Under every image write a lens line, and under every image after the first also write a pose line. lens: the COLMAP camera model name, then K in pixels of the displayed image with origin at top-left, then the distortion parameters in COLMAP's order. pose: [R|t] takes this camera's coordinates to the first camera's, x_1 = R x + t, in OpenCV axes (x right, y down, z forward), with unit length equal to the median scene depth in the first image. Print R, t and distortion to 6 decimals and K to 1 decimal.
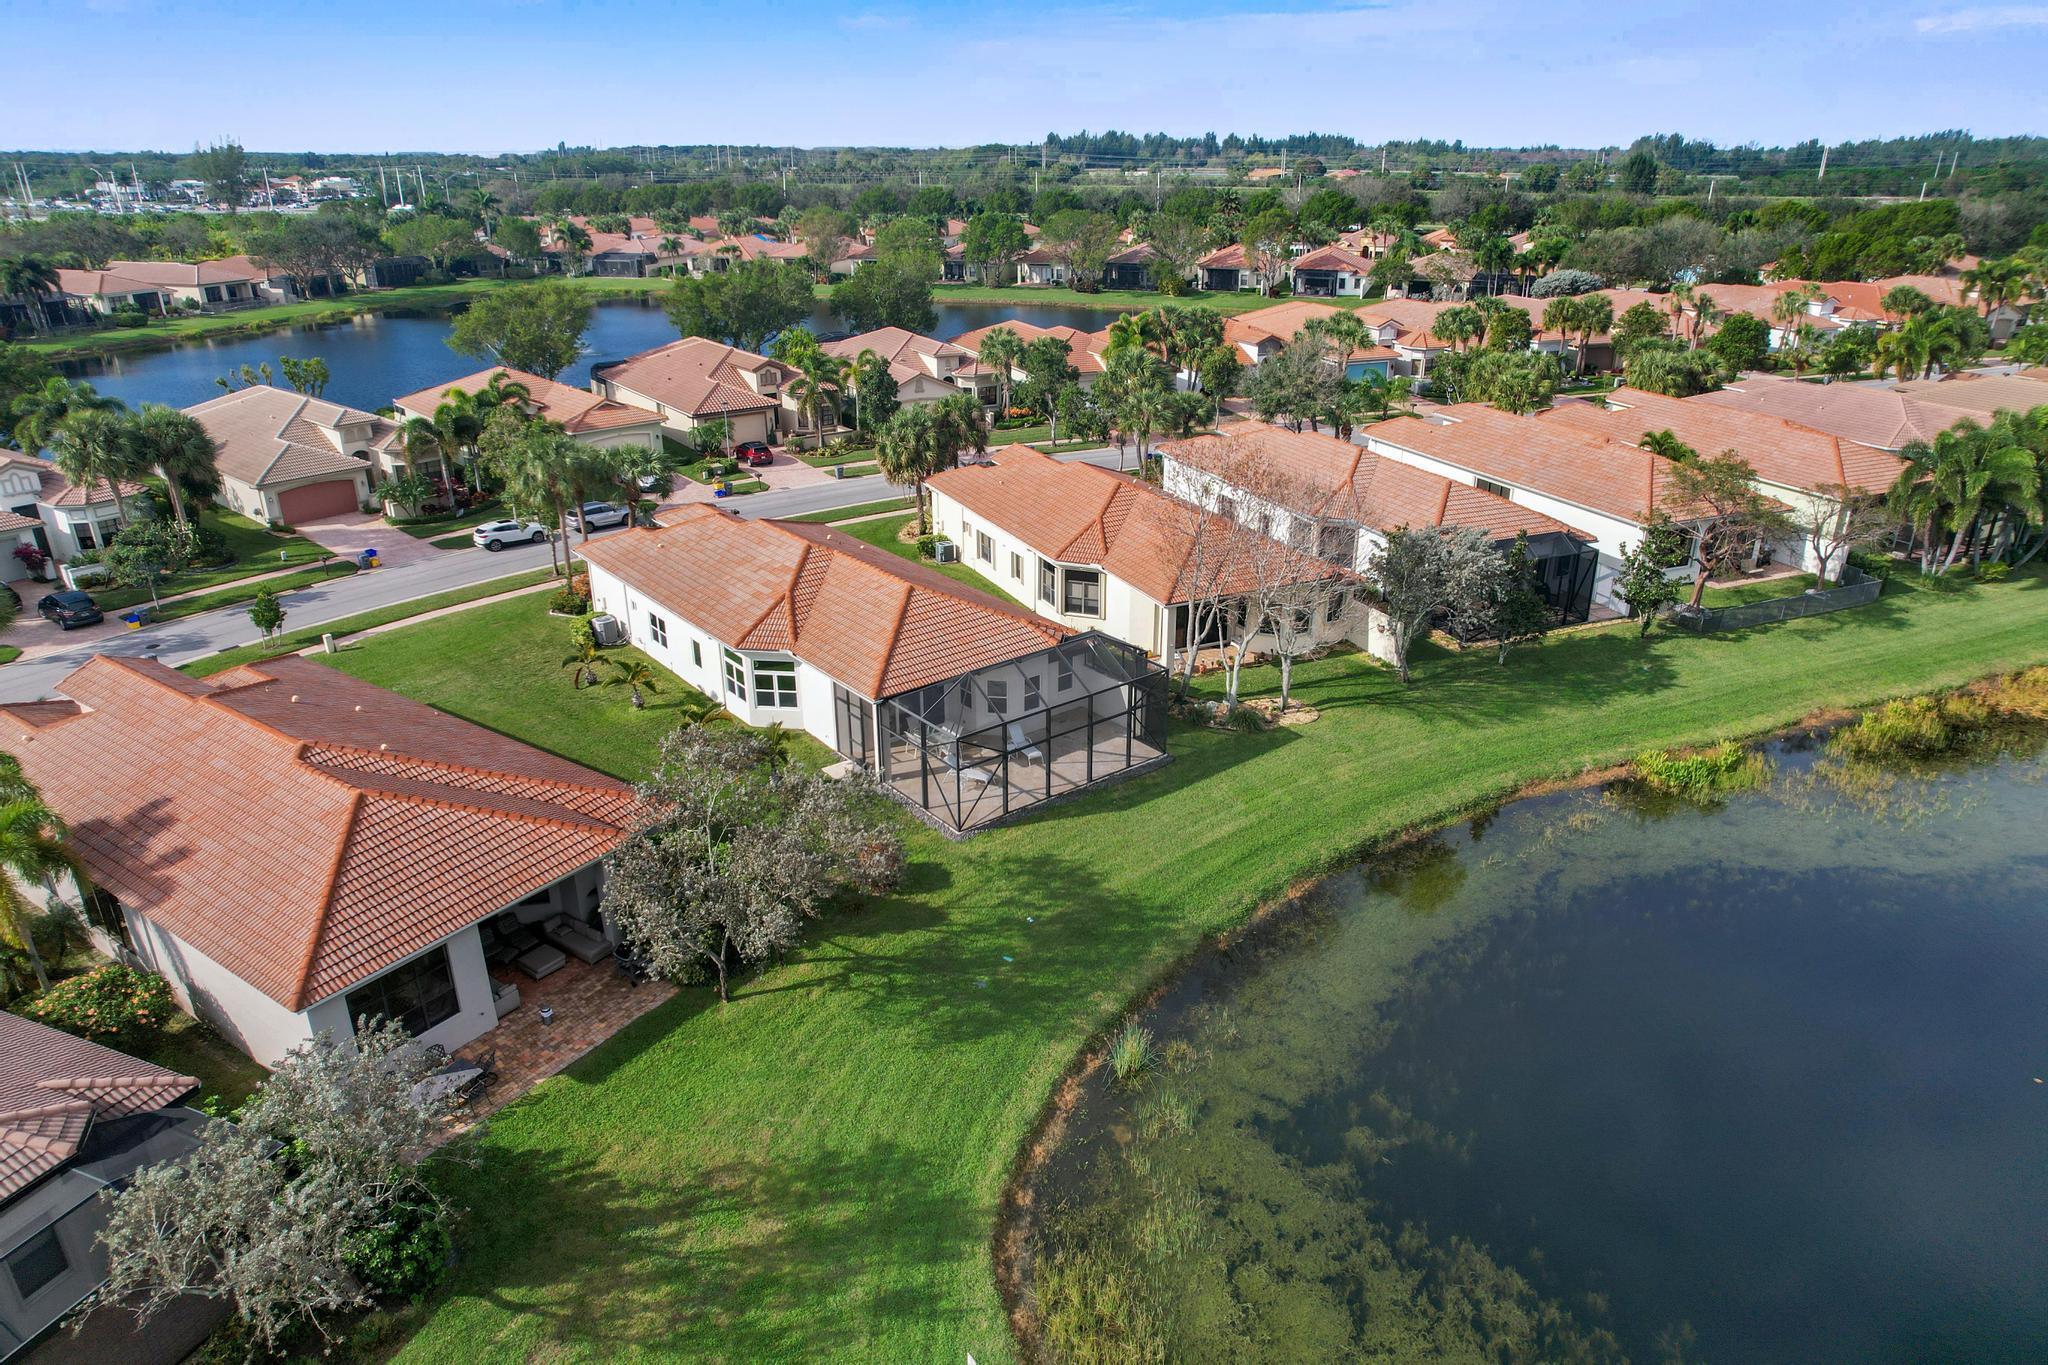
lens RADIAL K [[1316.6, 0, 1029.2], [0, 1316.6, 680.0], [0, 0, 1]] dist [-0.079726, 0.073273]
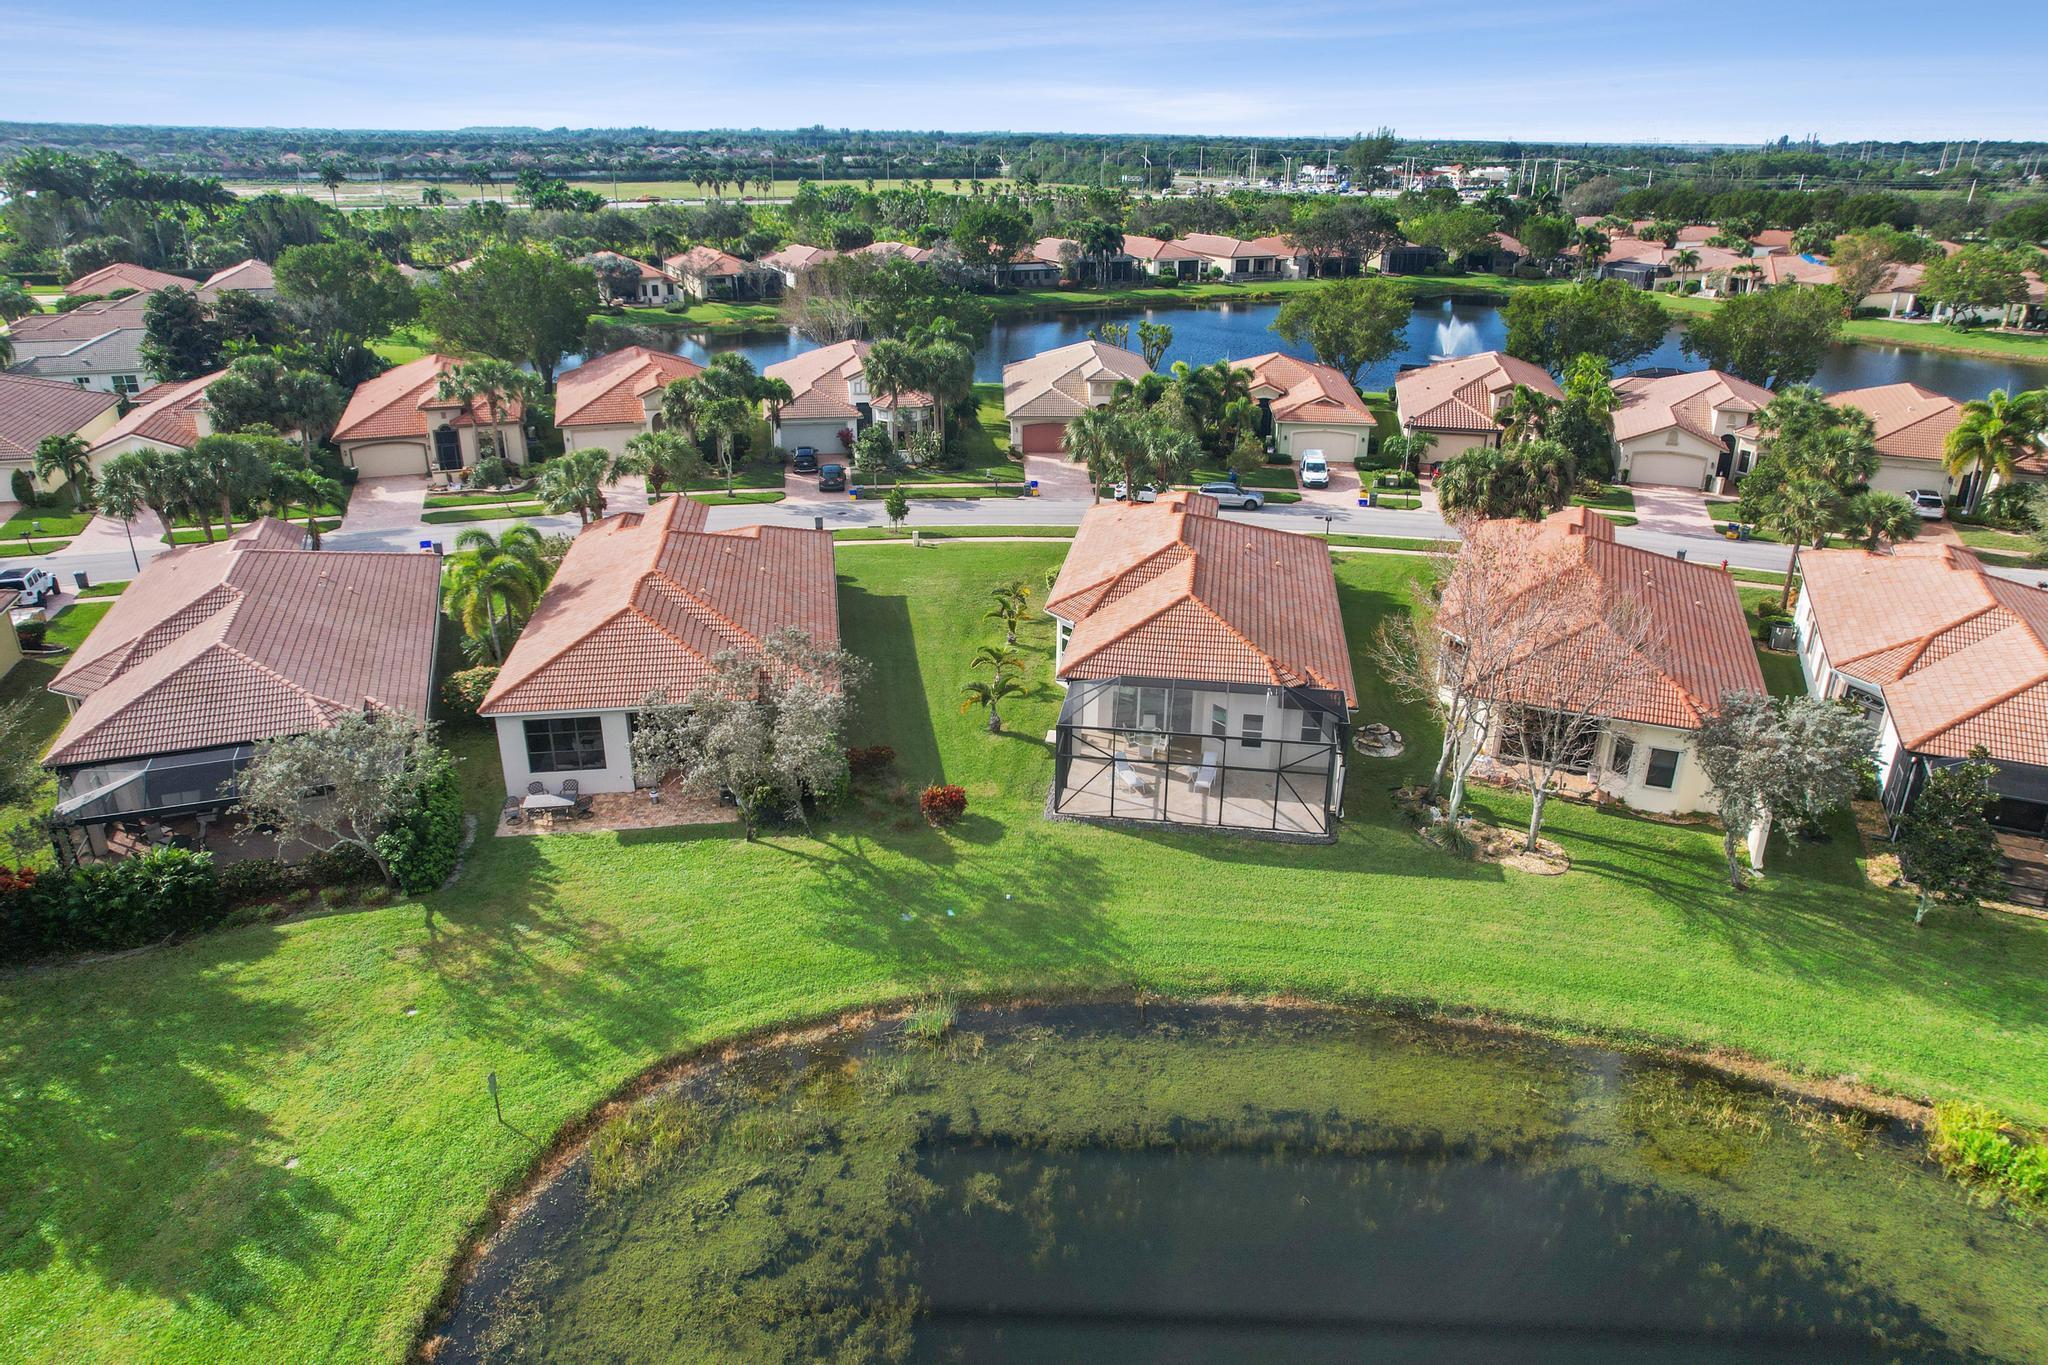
lens RADIAL K [[1350.1, 0, 1024.0], [0, 1350.1, 682.5], [0, 0, 1]] dist [-0.052315, 0.061727]
pose [[0.677771, 0.286979, -0.676956, 0.483918], [-0.290191, 0.950352, 0.112338, -0.076150], [0.675585, 0.120307, 0.727400, 0.129786]]
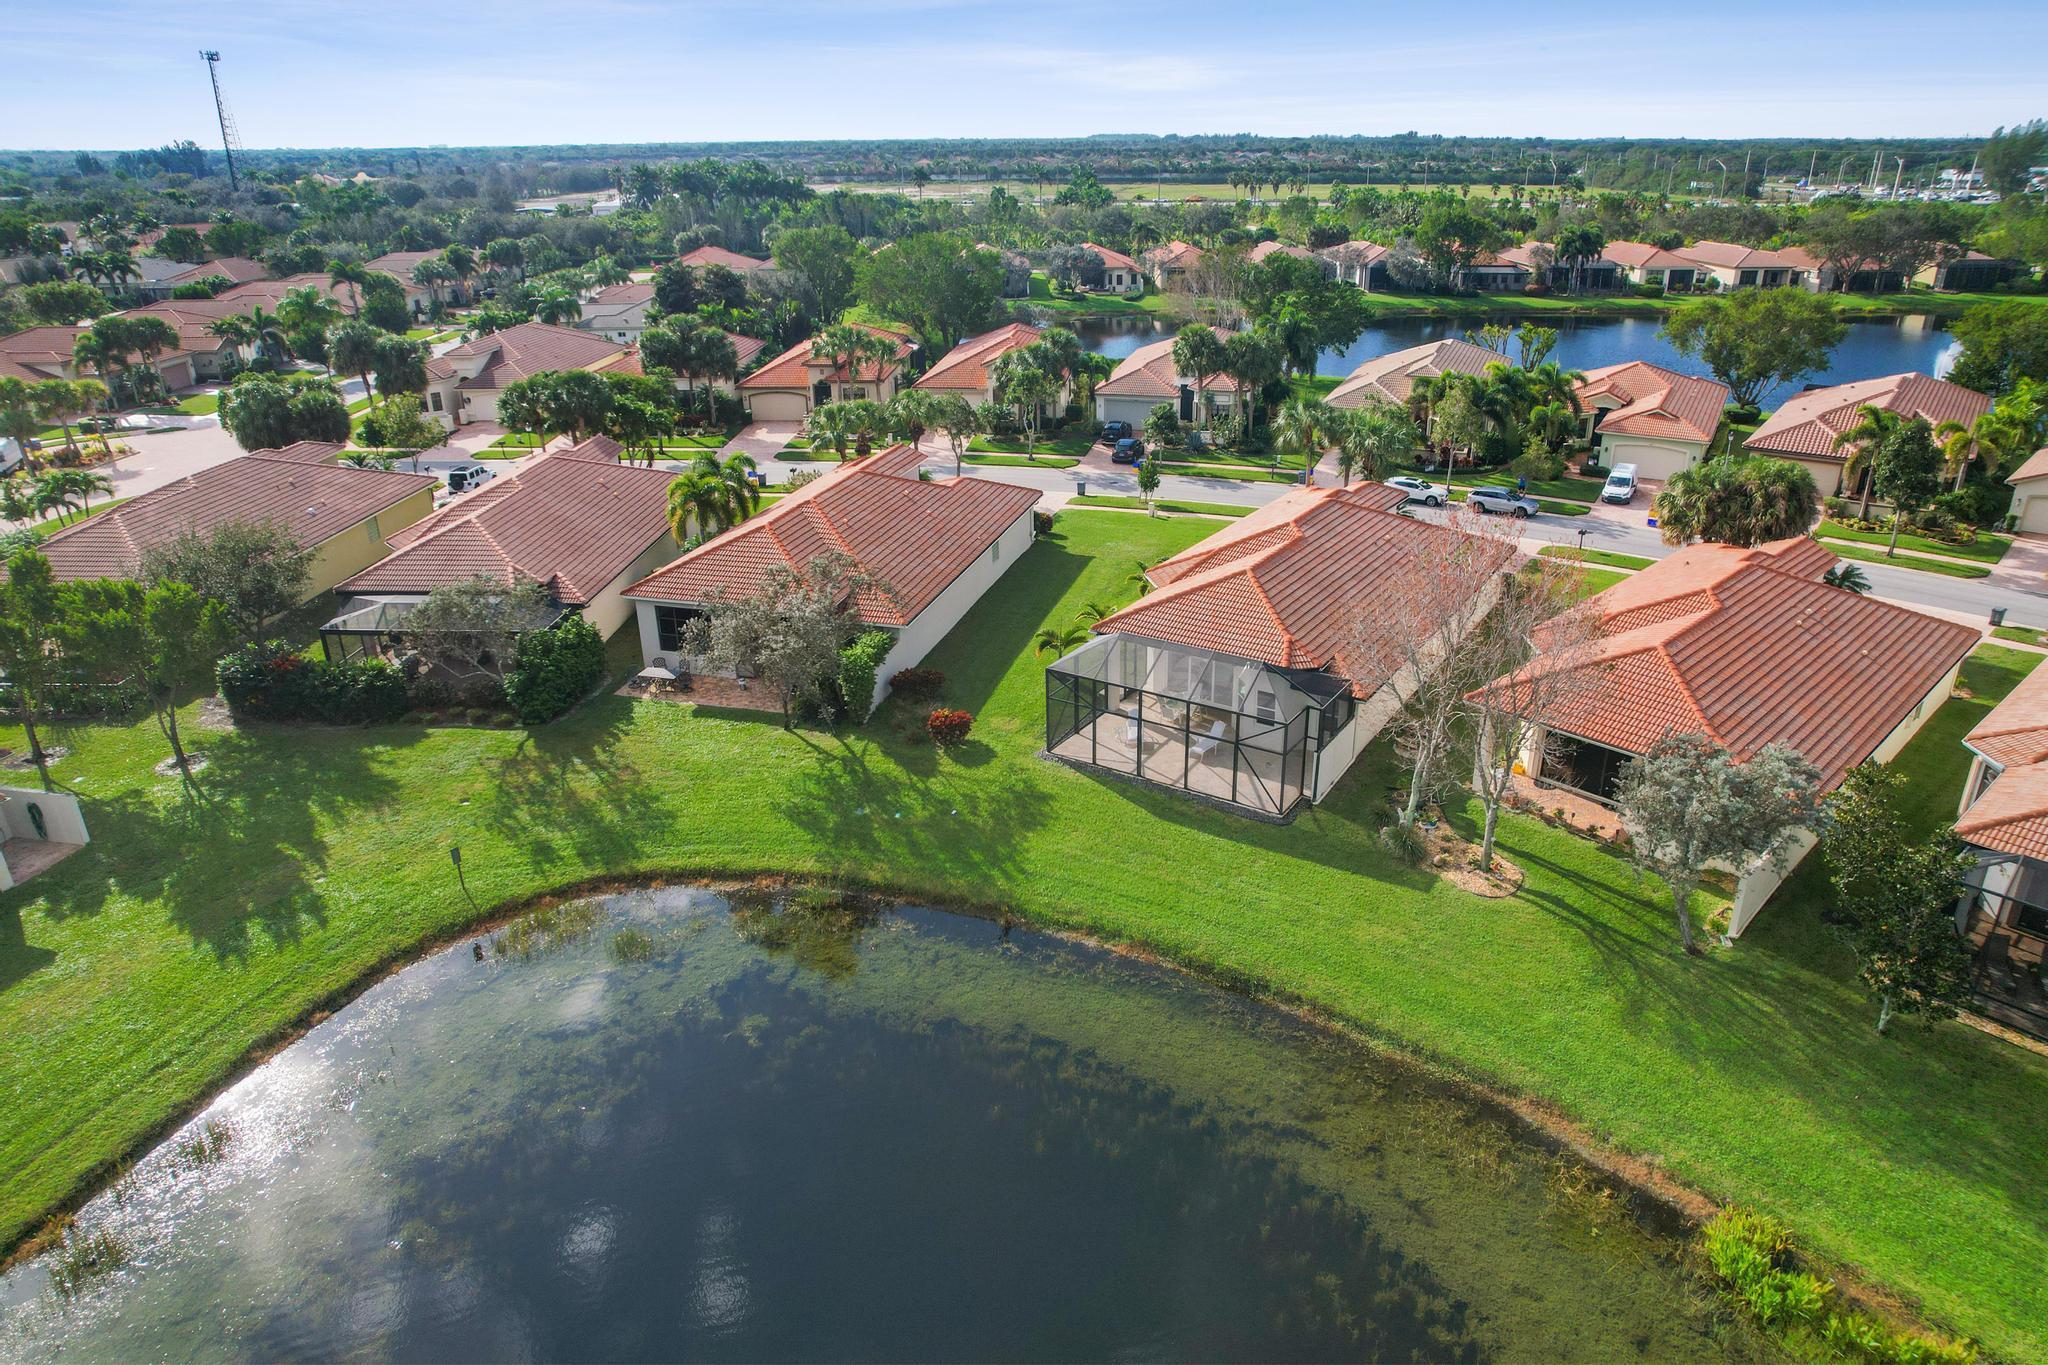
lens RADIAL K [[1316.6, 0, 1029.2], [0, 1316.6, 680.0], [0, 0, 1]] dist [-0.079726, 0.073273]
pose [[0.322729, 0.364612, -0.873444, 0.690505], [-0.356437, 0.901704, 0.244709, -0.161610], [0.876812, 0.232353, 0.420967, 0.370234]]
